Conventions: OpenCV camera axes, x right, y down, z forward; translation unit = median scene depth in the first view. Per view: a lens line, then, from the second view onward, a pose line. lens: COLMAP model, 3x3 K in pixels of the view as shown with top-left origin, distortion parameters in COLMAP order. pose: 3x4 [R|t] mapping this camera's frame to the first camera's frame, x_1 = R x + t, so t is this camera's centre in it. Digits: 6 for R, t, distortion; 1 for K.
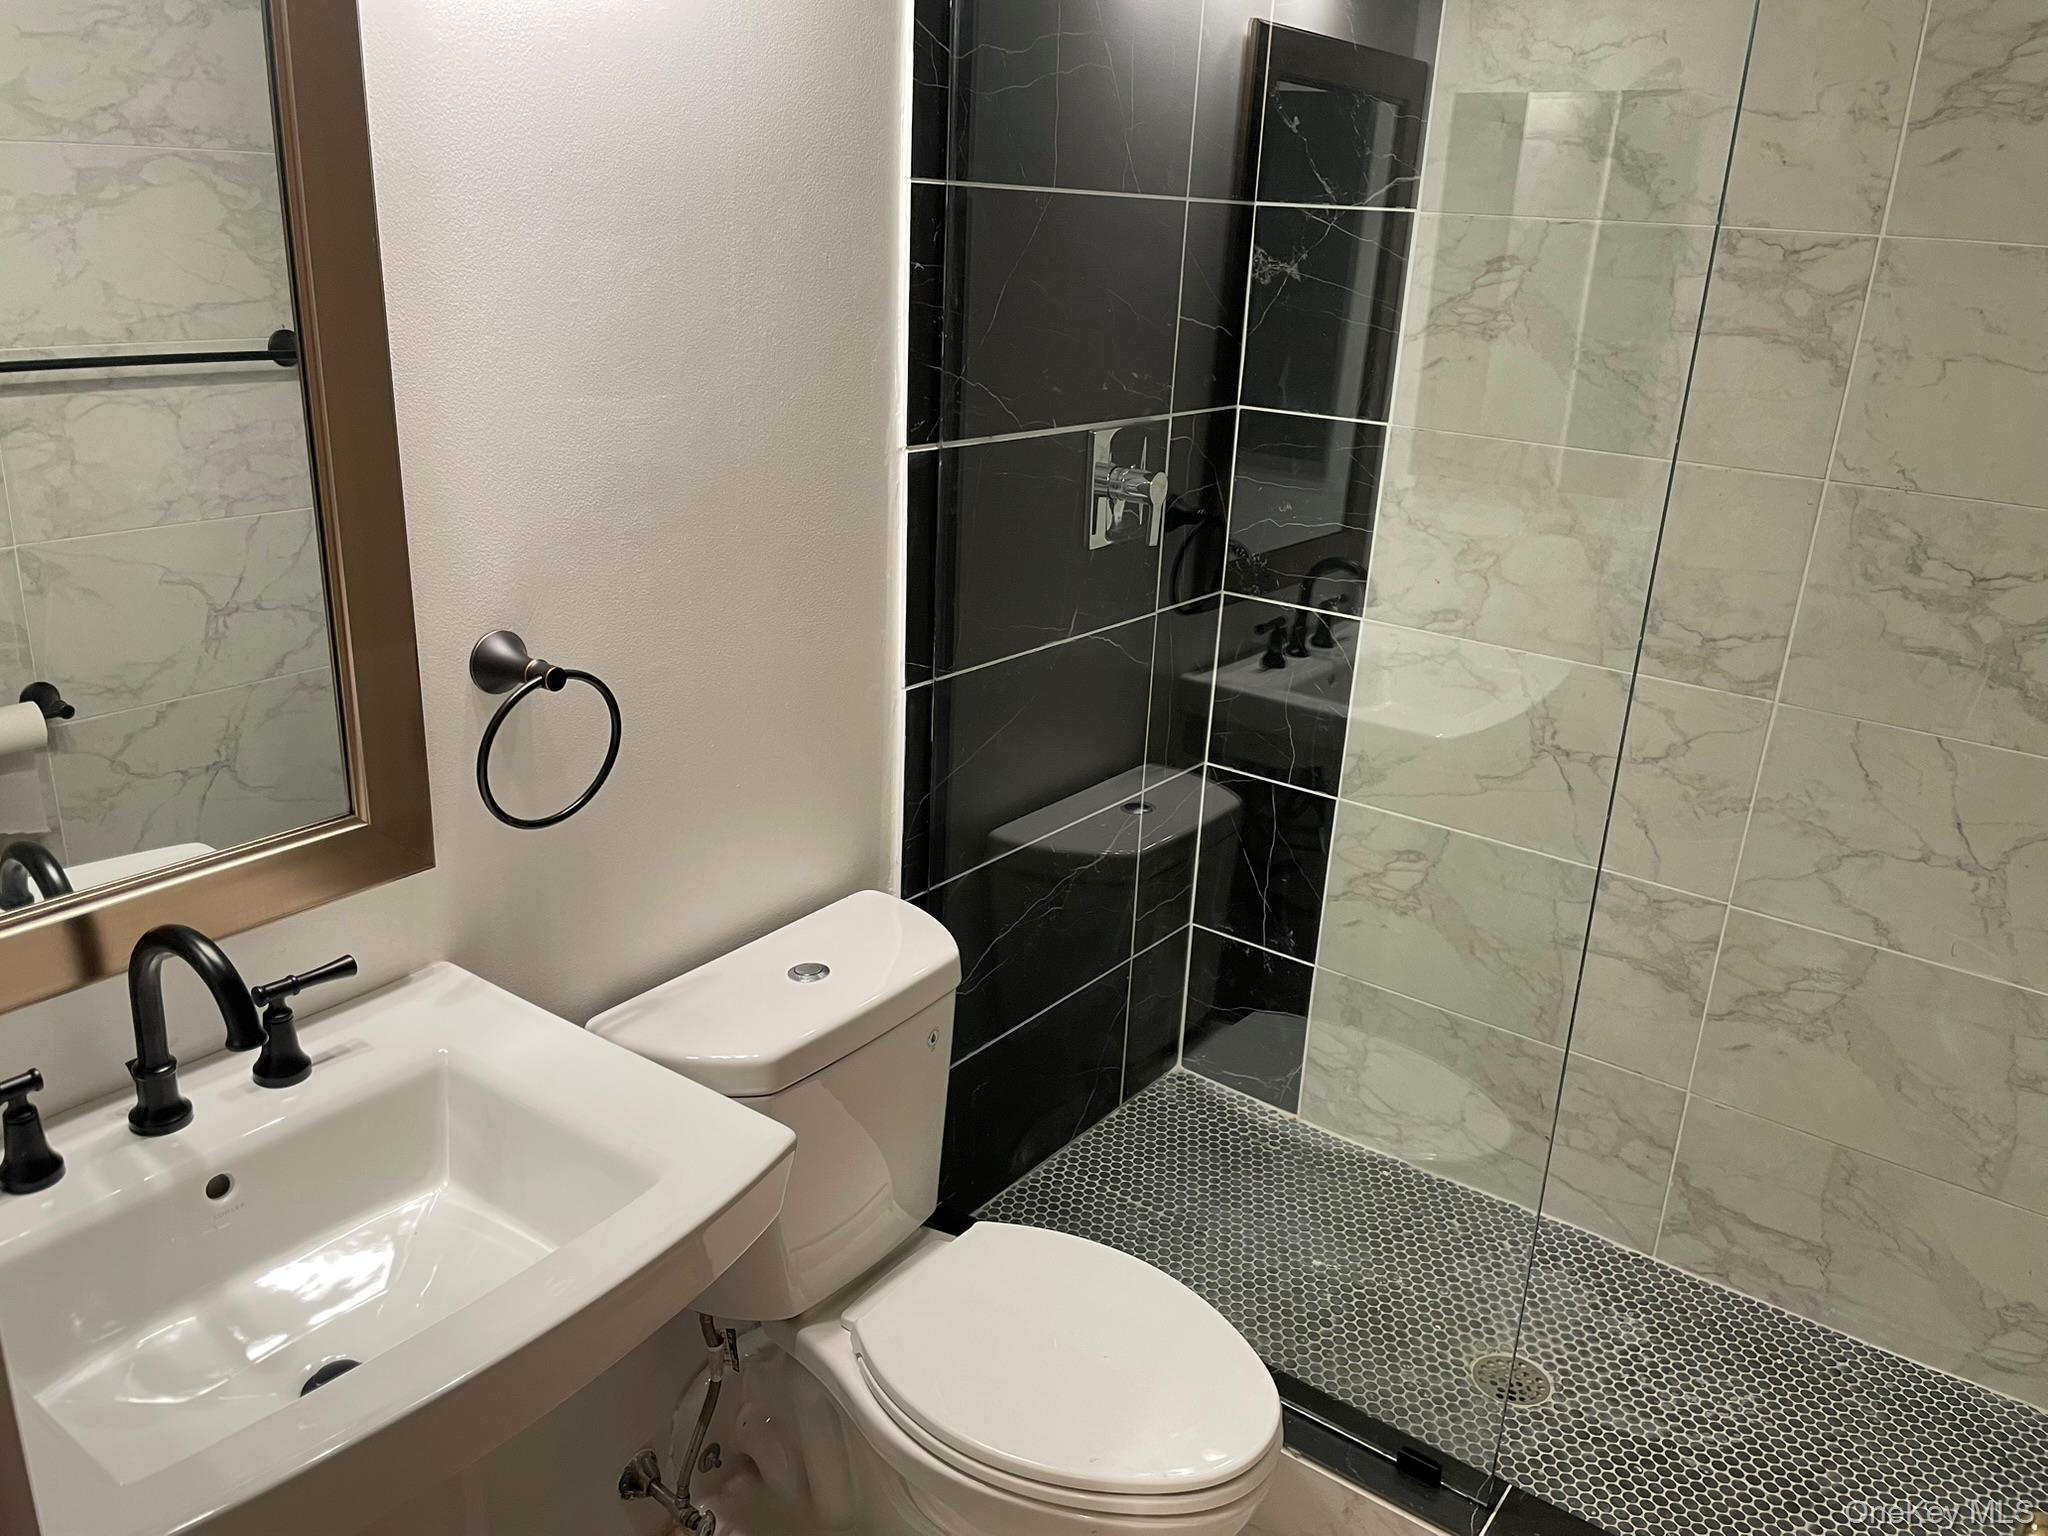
lens RADIAL K [[1565.4, 0, 1024.0], [0, 1565.4, 768.0], [0, 0, 1]] dist [0.085374, -0.111591]
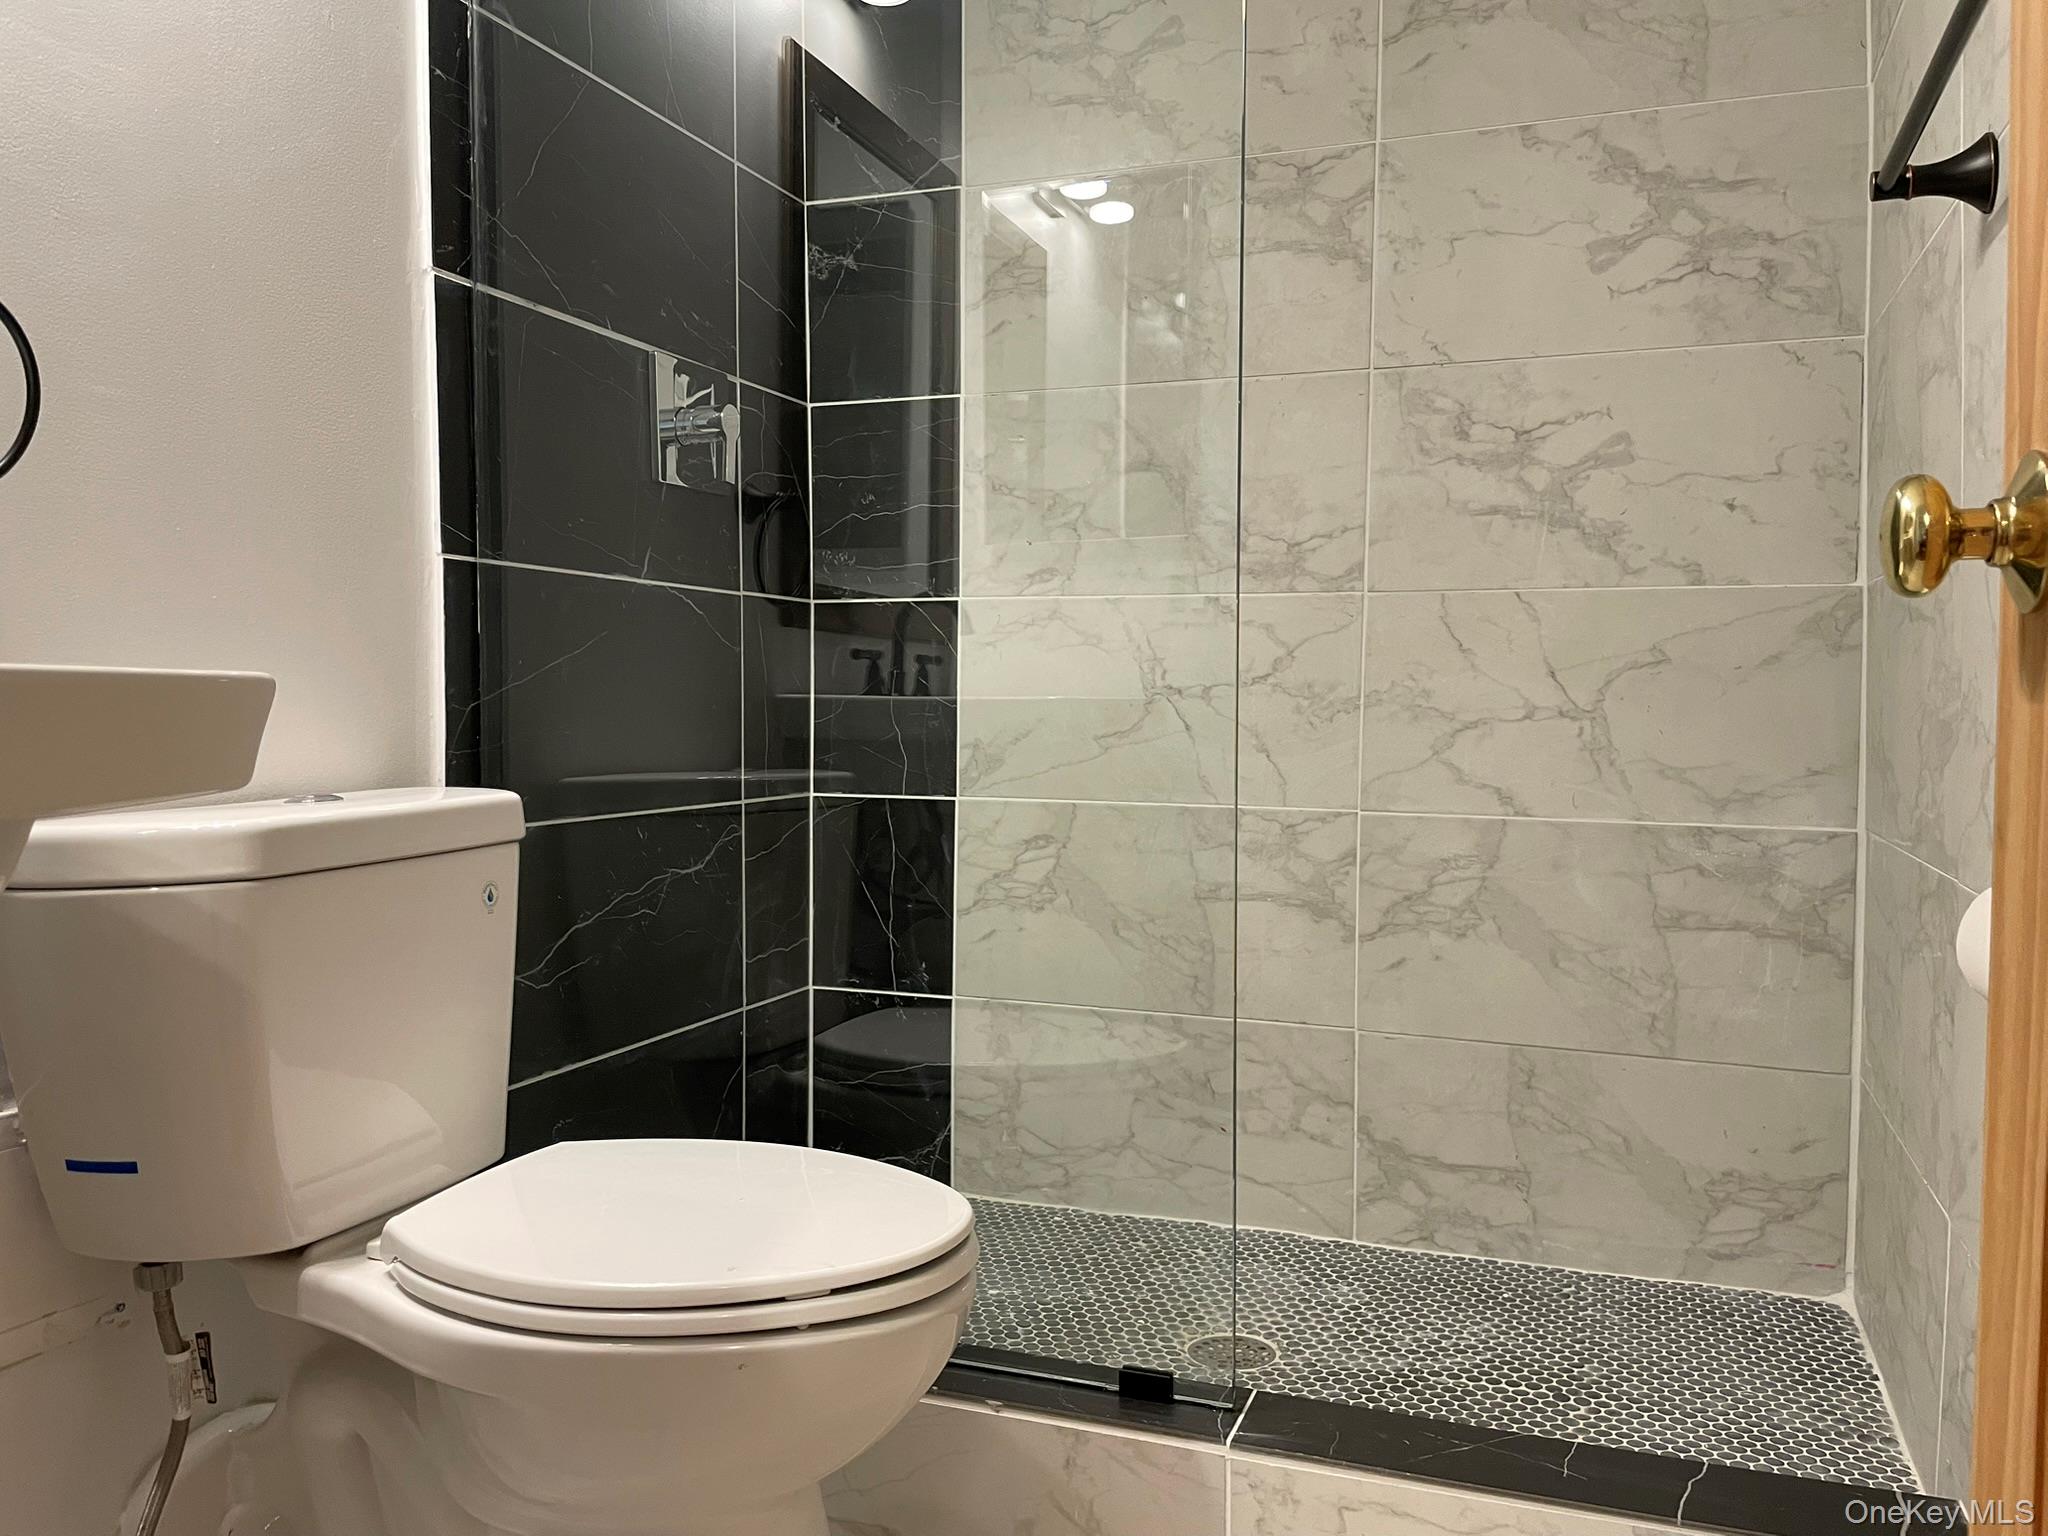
lens RADIAL K [[1560.9, 0, 1024.0], [0, 1560.9, 768.0], [0, 0, 1]] dist [0.114044, -0.175226]
pose [[0.962905, -0.053561, 0.264470, -0.005076], [0.127114, 0.954578, -0.269488, 0.296407], [-0.238023, 0.293109, 0.925976, 0.153922]]
